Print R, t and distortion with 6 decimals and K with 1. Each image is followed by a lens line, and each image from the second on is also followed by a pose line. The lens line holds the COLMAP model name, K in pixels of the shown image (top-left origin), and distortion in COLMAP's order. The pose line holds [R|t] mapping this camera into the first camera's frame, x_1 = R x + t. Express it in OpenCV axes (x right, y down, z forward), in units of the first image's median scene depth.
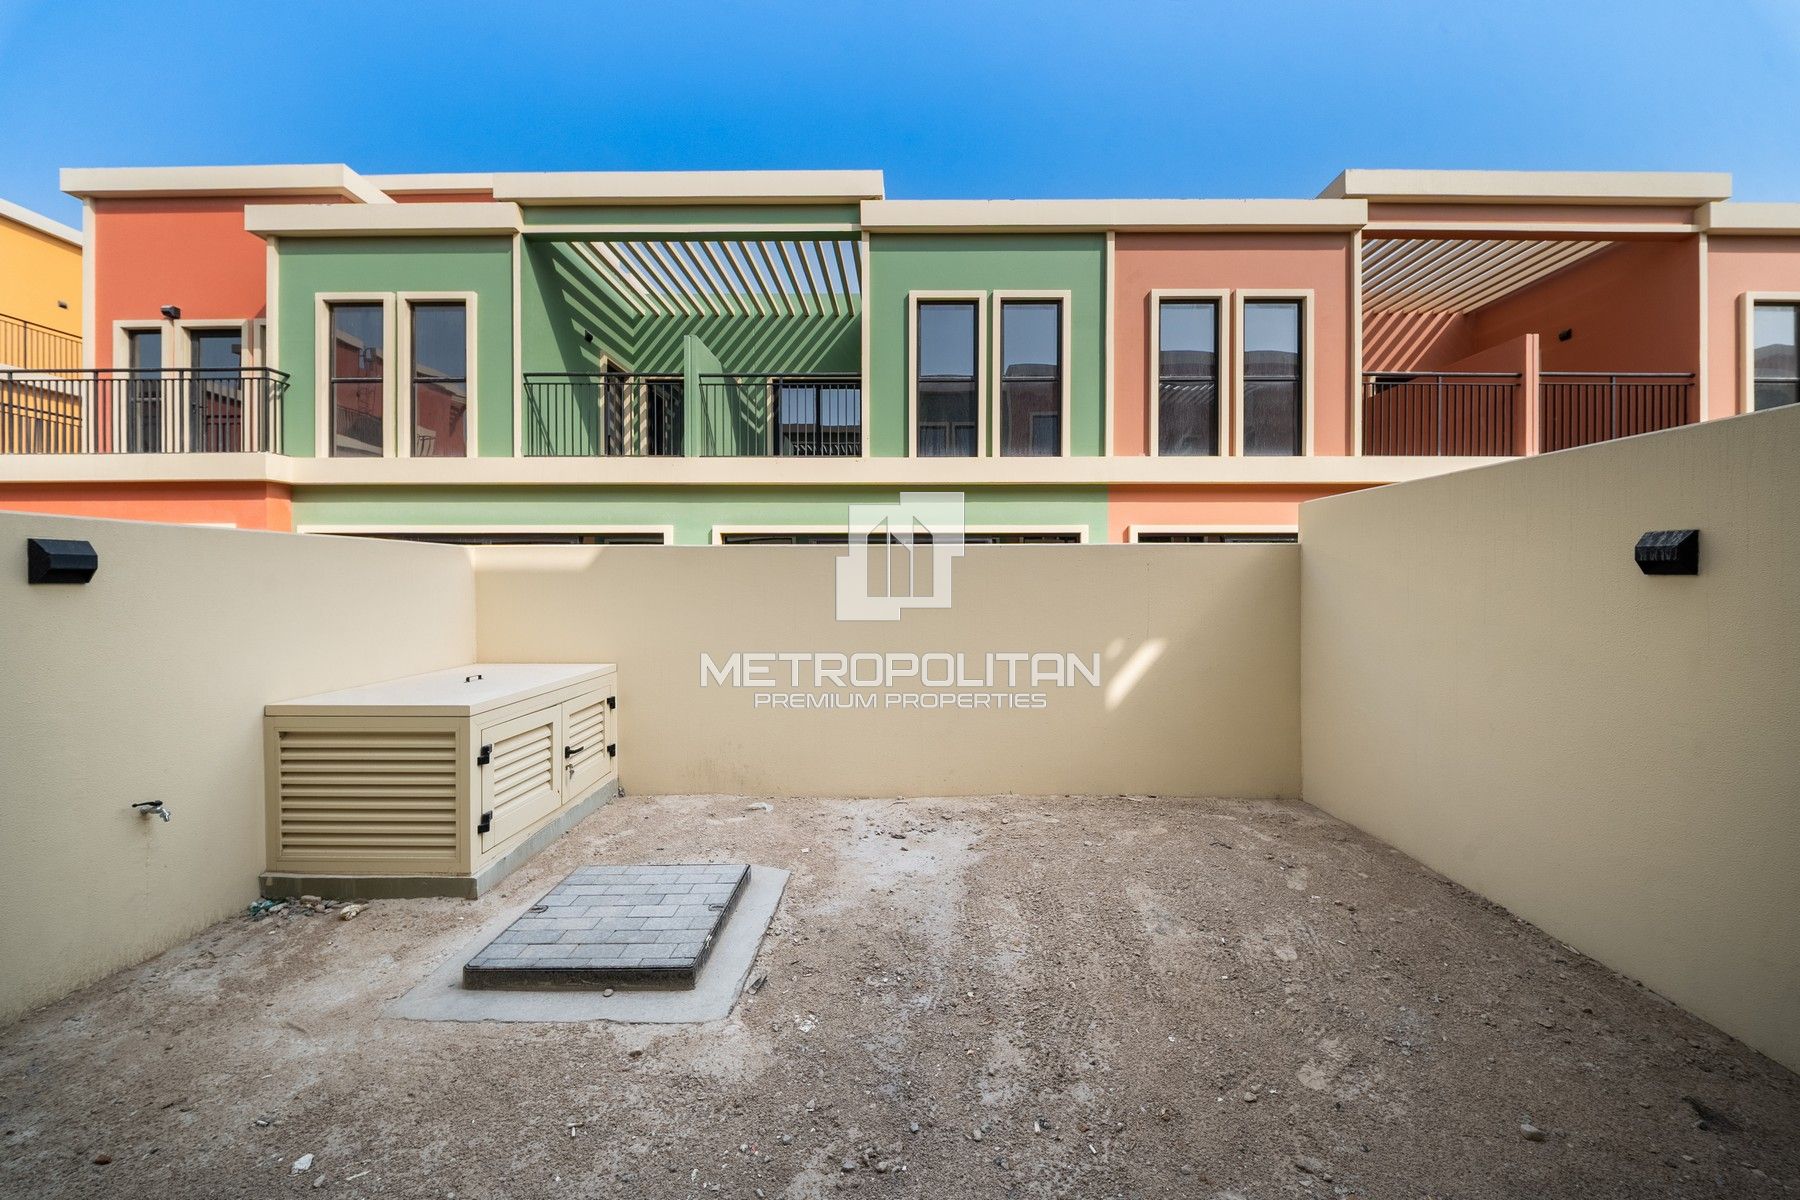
lens RADIAL K [[631.2, 0, 906.5], [0, 631.2, 599.7], [0, 0, 1]] dist [0.001777, -0.003944]
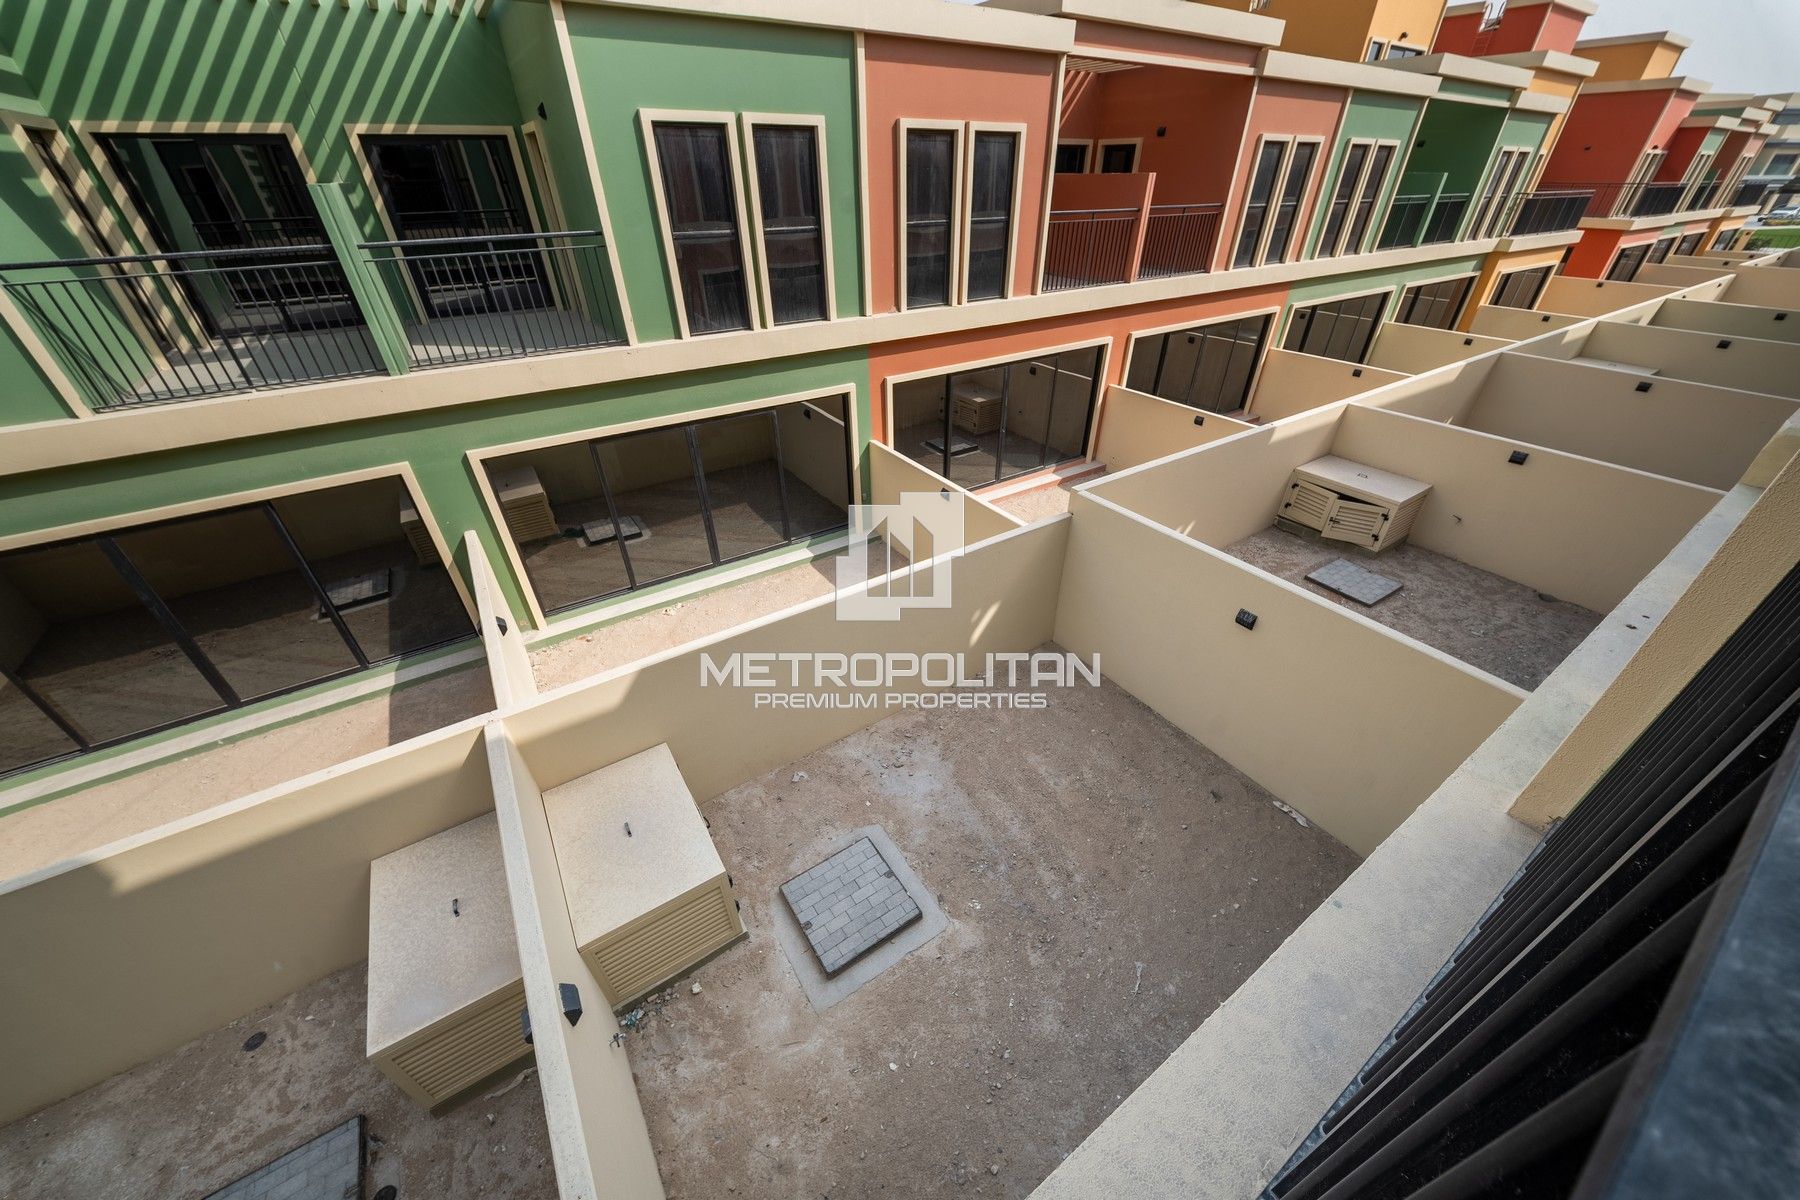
lens RADIAL K [[616.7, 0, 898.4], [0, 616.7, 622.1], [0, 0, 1]] dist [0.001441, -0.003681]
pose [[0.832367, -0.331957, 0.443814, -0.292447], [0.026840, 0.823986, 0.565974, -0.415070], [-0.553575, -0.459186, 0.694768, 0.009612]]
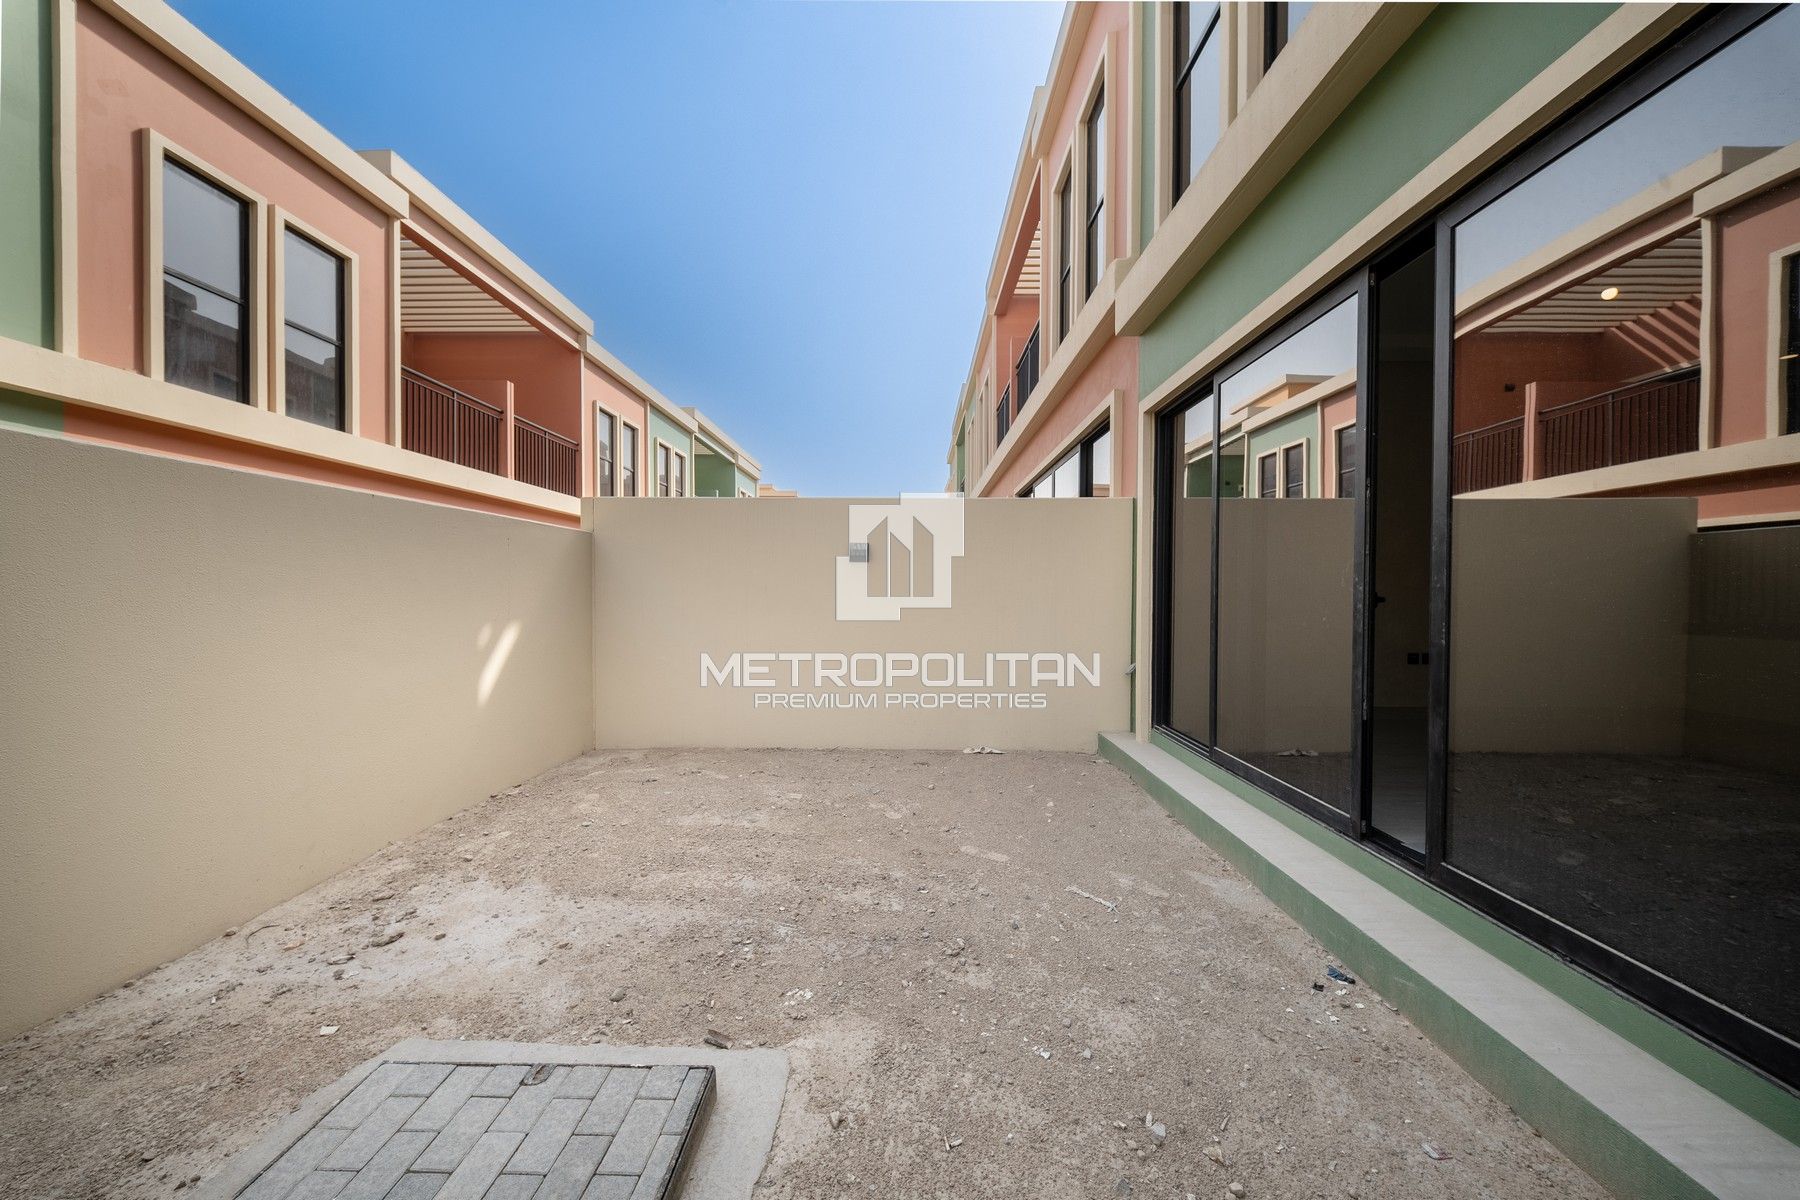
lens RADIAL K [[631.2, 0, 906.5], [0, 631.2, 599.7], [0, 0, 1]] dist [0.001777, -0.003944]
pose [[0.003231, -0.014564, 0.999889, -0.292976], [0.028681, 0.999484, 0.014465, 0.021018], [-0.999583, 0.028631, 0.003647, 0.222969]]
